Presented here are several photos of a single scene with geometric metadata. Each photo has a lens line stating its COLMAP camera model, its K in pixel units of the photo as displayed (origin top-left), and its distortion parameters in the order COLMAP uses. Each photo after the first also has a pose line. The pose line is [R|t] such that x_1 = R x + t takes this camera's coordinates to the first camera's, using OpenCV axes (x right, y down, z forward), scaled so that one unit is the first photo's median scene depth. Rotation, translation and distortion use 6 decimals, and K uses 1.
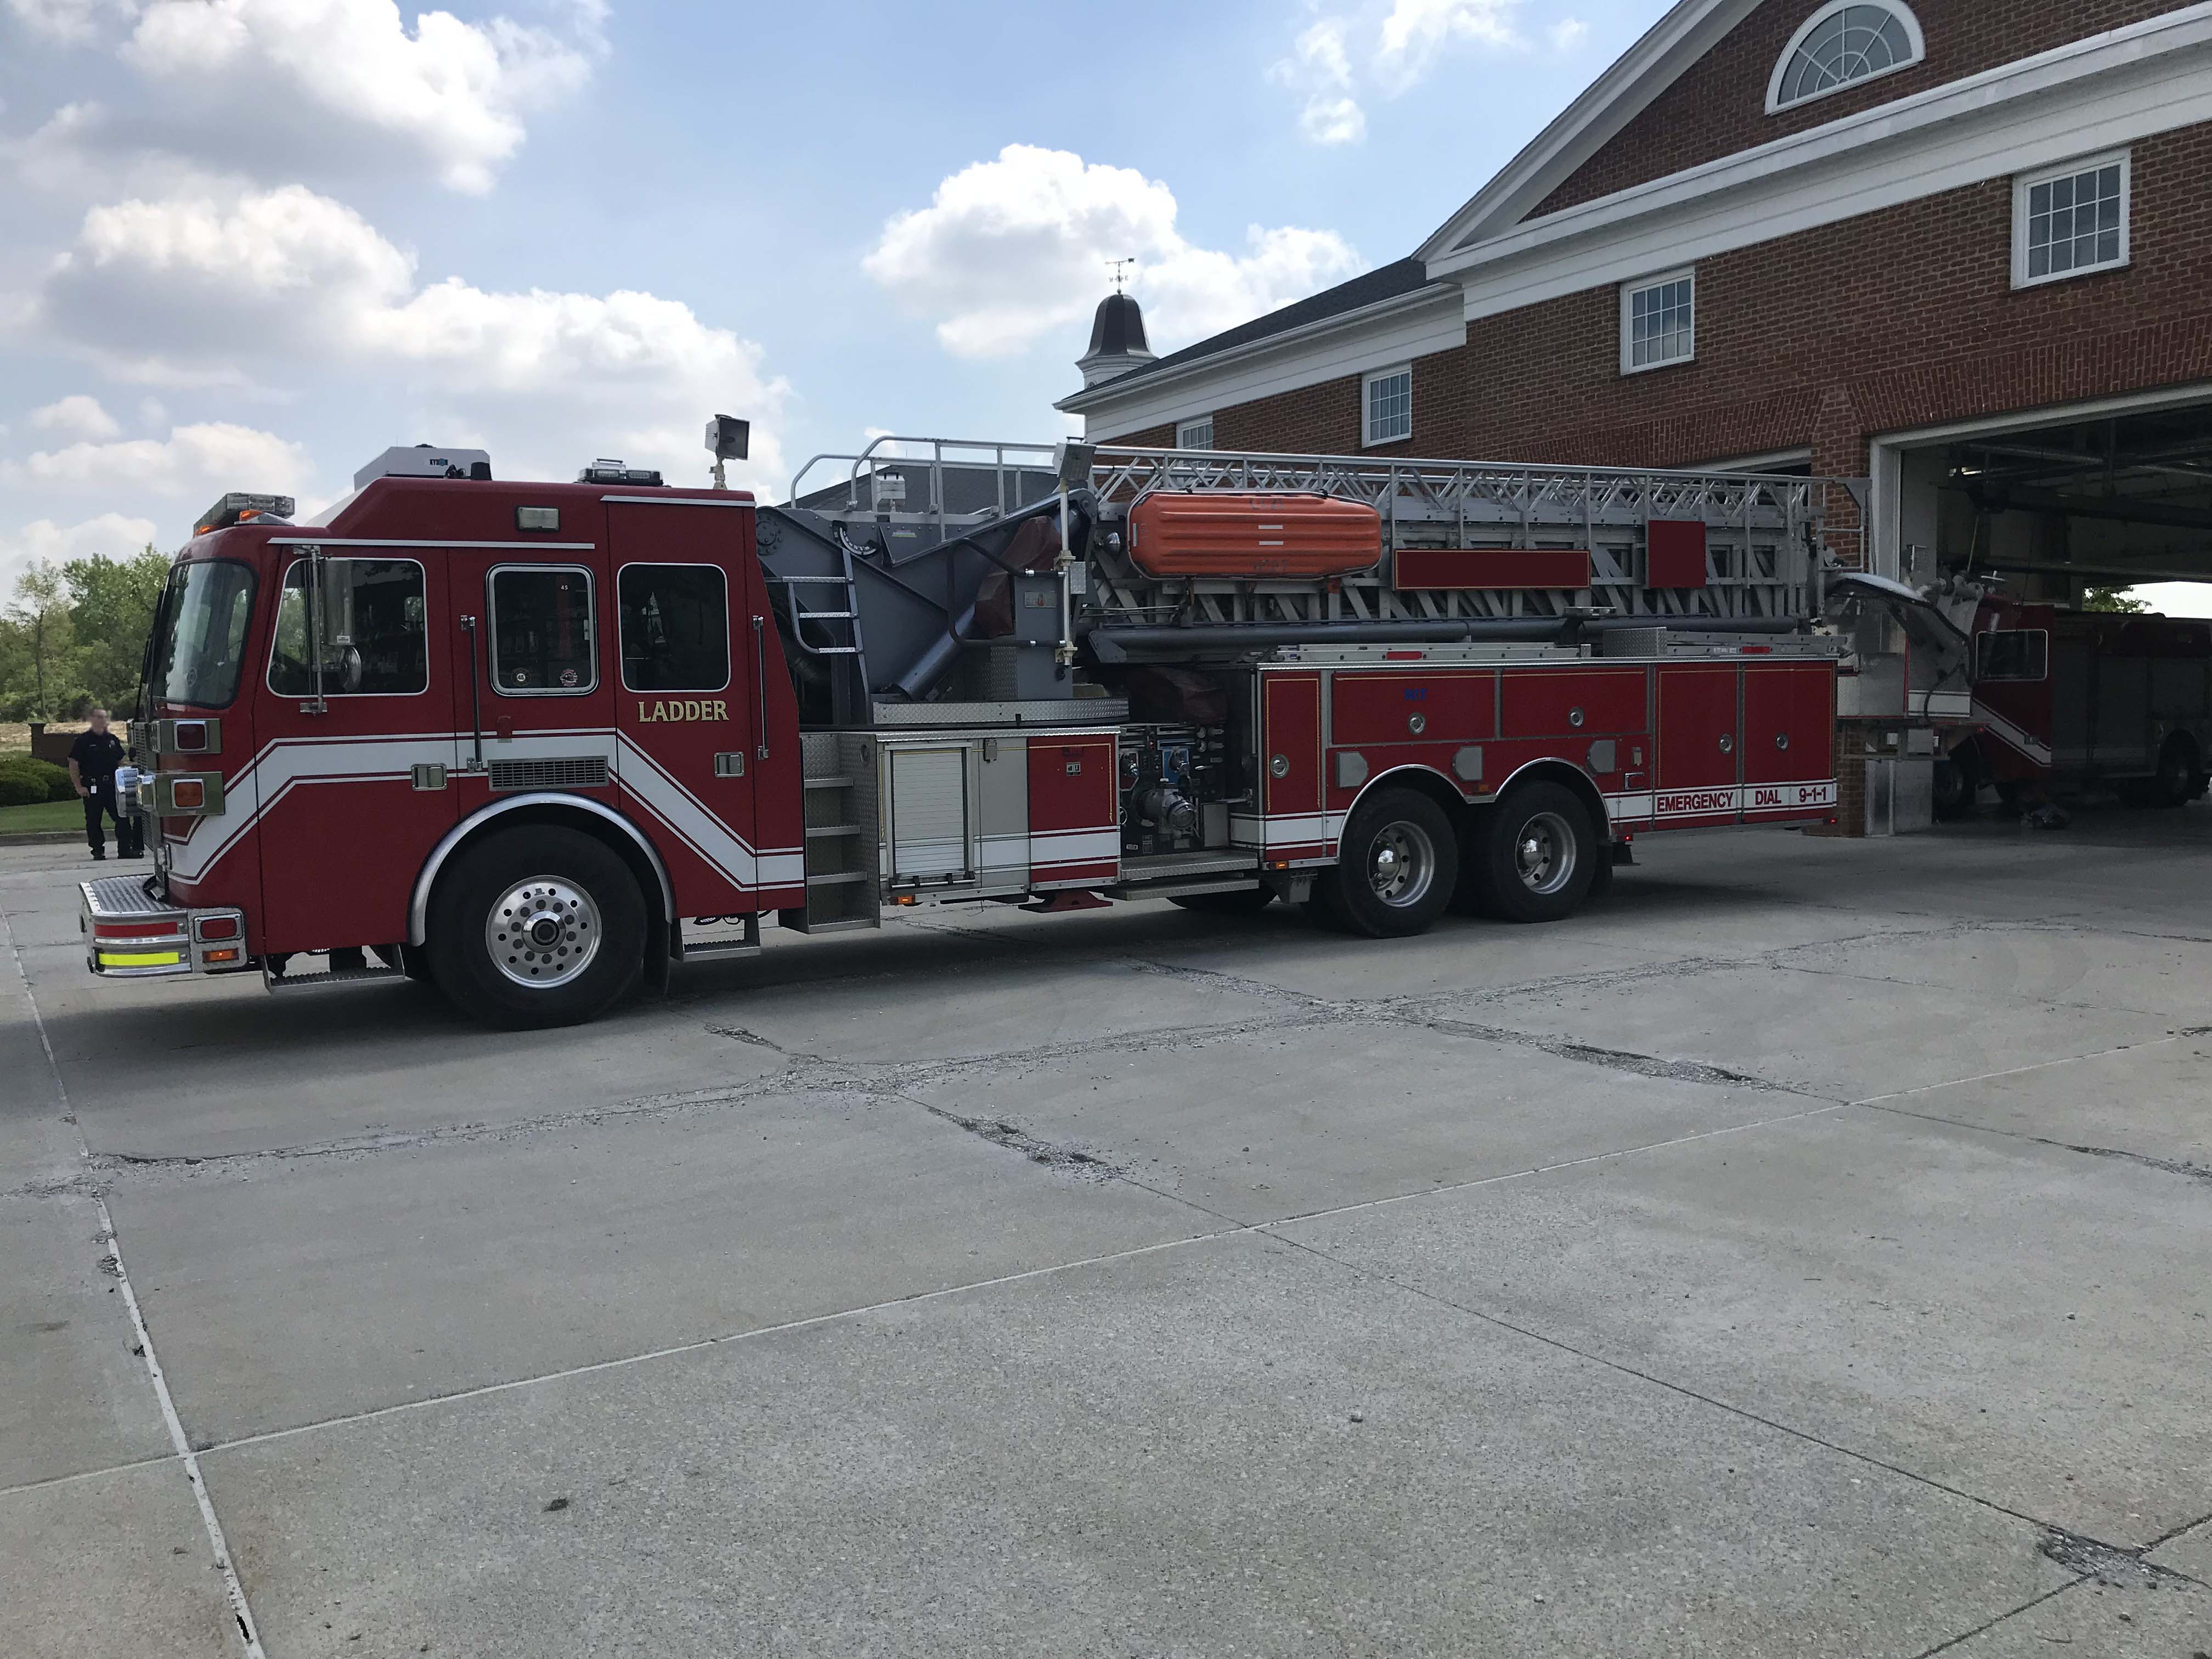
lens RADIAL K [[1810.2, 0, 1077.8], [0, 1810.2, 821.5], [0, 0, 1]] dist [0.025460, -0.004828]
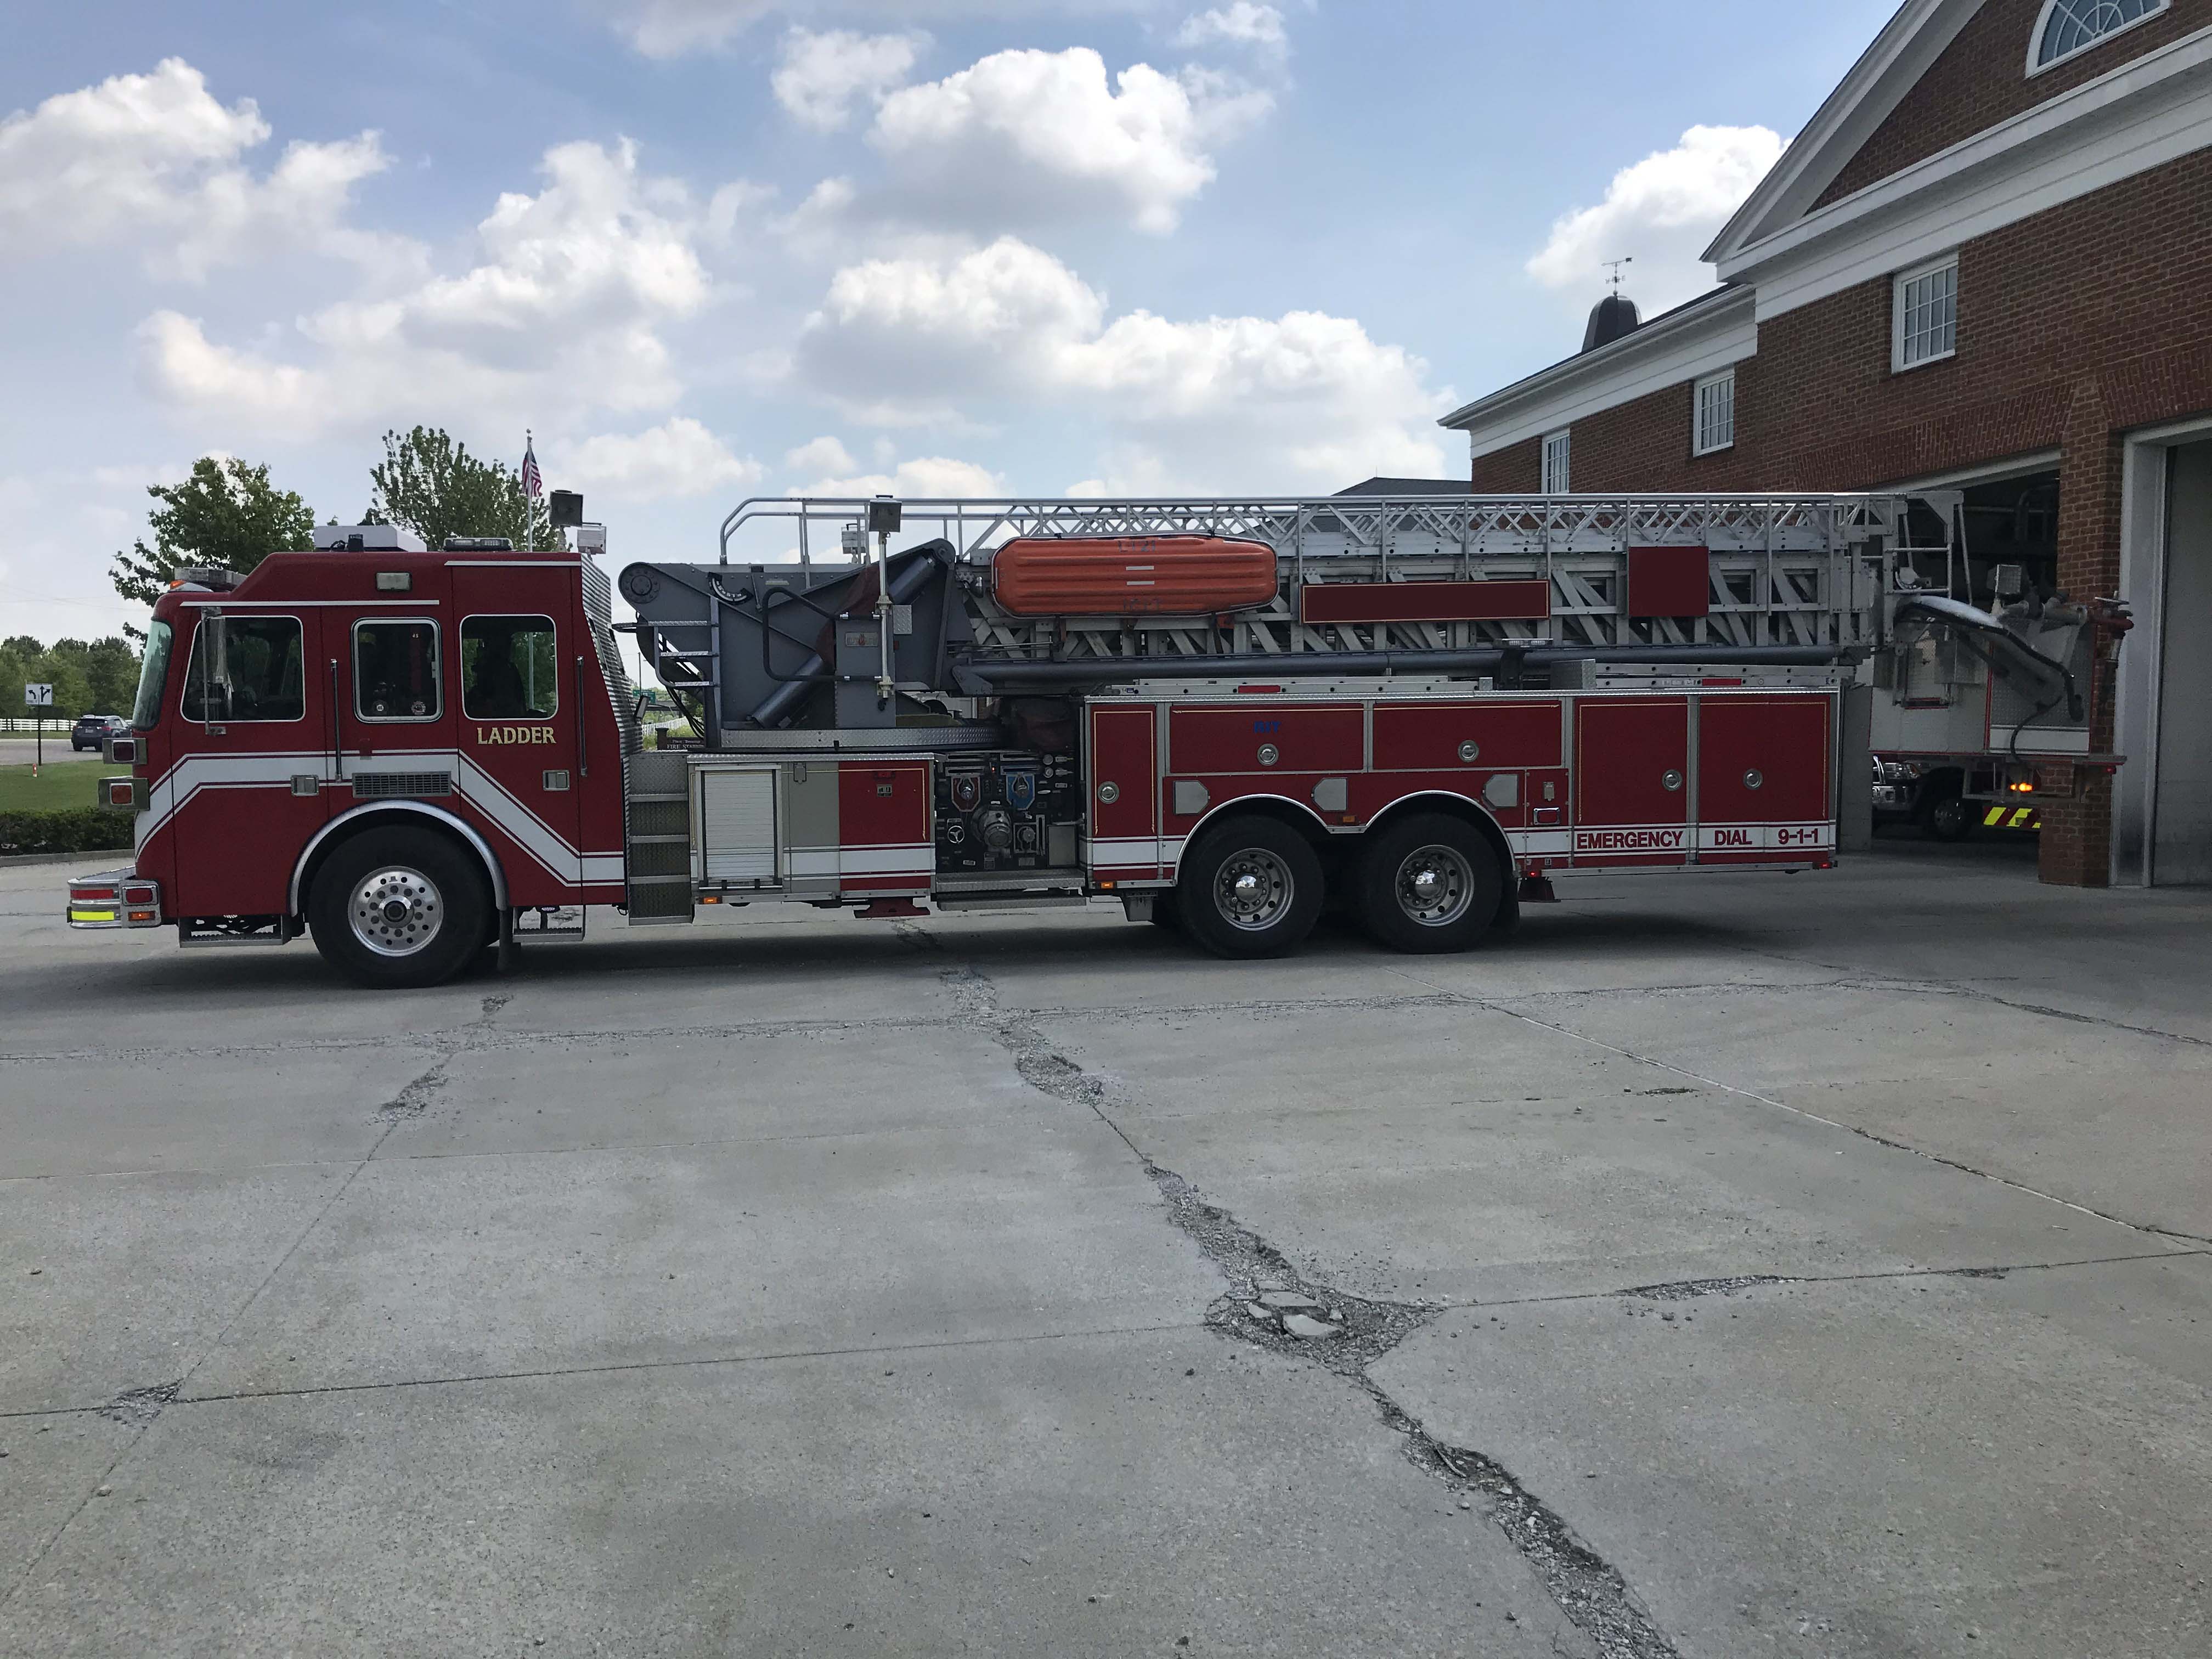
lens RADIAL K [[1810.2, 0, 1077.8], [0, 1810.2, 821.5], [0, 0, 1]] dist [0.025460, -0.004828]
pose [[0.935471, 0.029868, -0.352140, 0.459734], [-0.031985, 0.999488, -0.000195, -0.012387], [0.351954, 0.011446, 0.935947, -0.005621]]
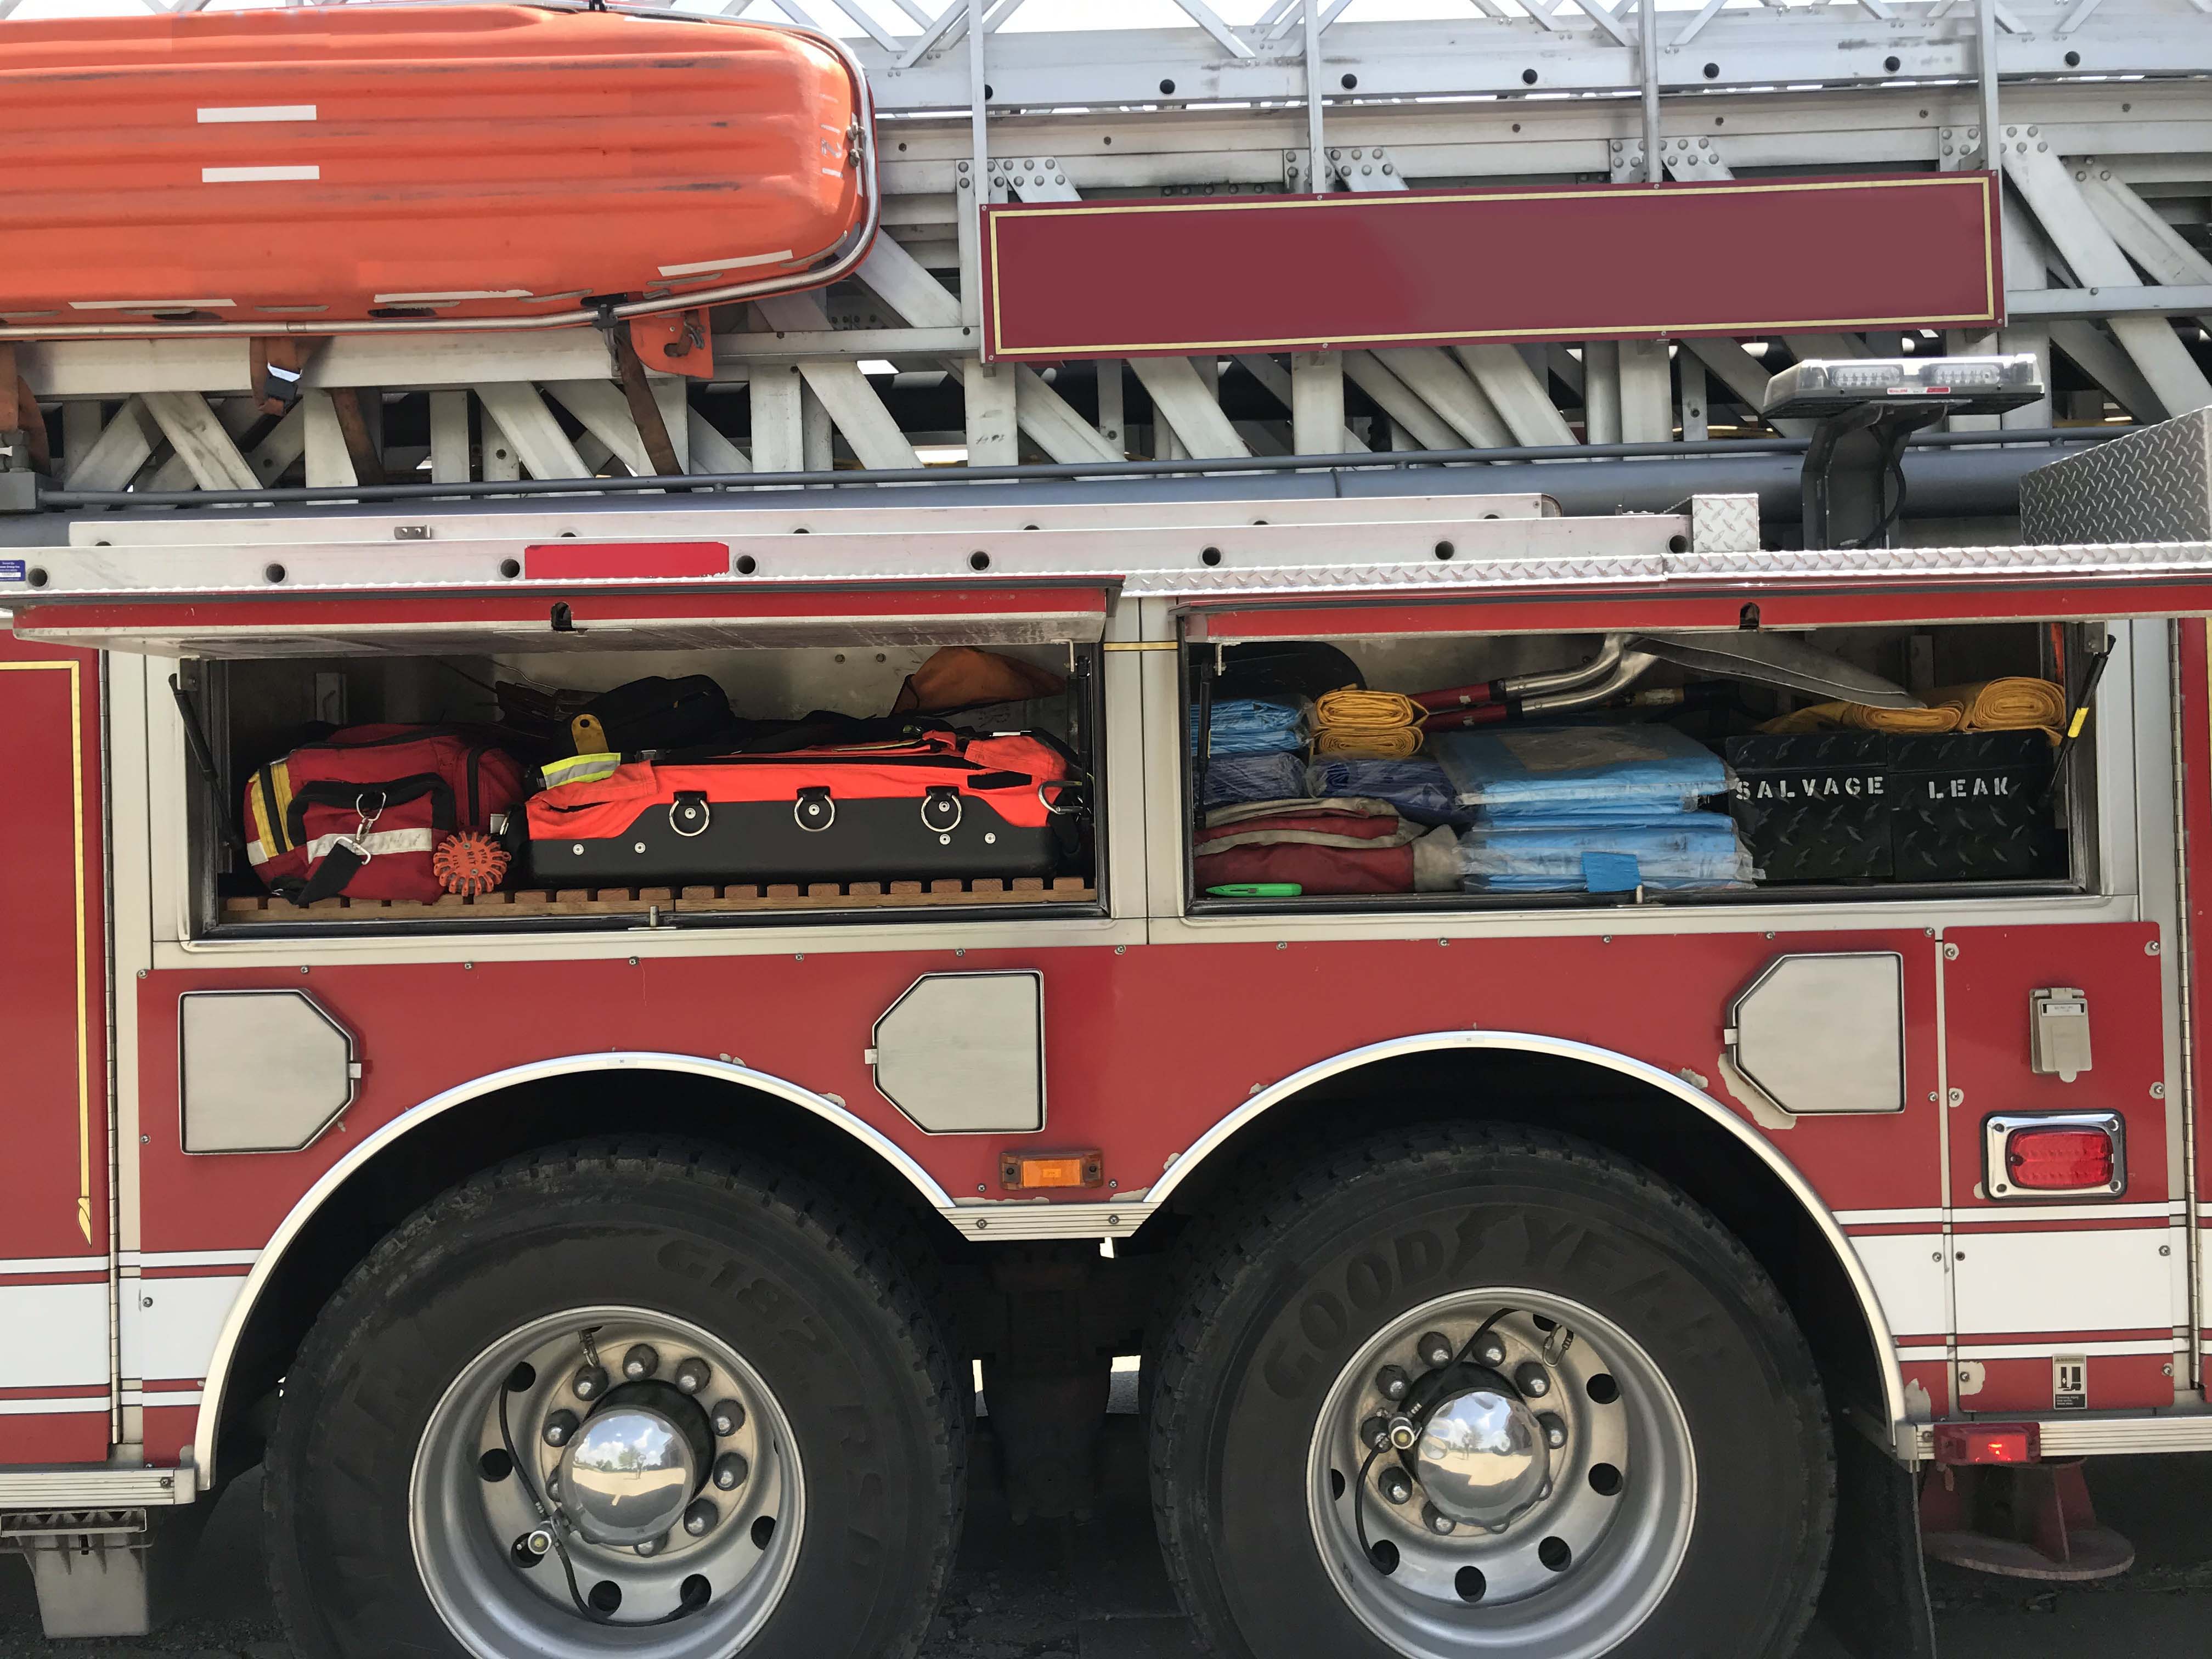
lens RADIAL K [[1799.4, 0, 1110.7], [0, 1799.4, 800.4], [0, 0, 1]] dist [0.015460, 0.005209]
pose [[0.874426, -0.006239, -0.485119, 0.346875], [-0.030294, 0.997264, -0.067431, -0.049822], [0.484212, 0.073659, 0.871845, 0.854795]]
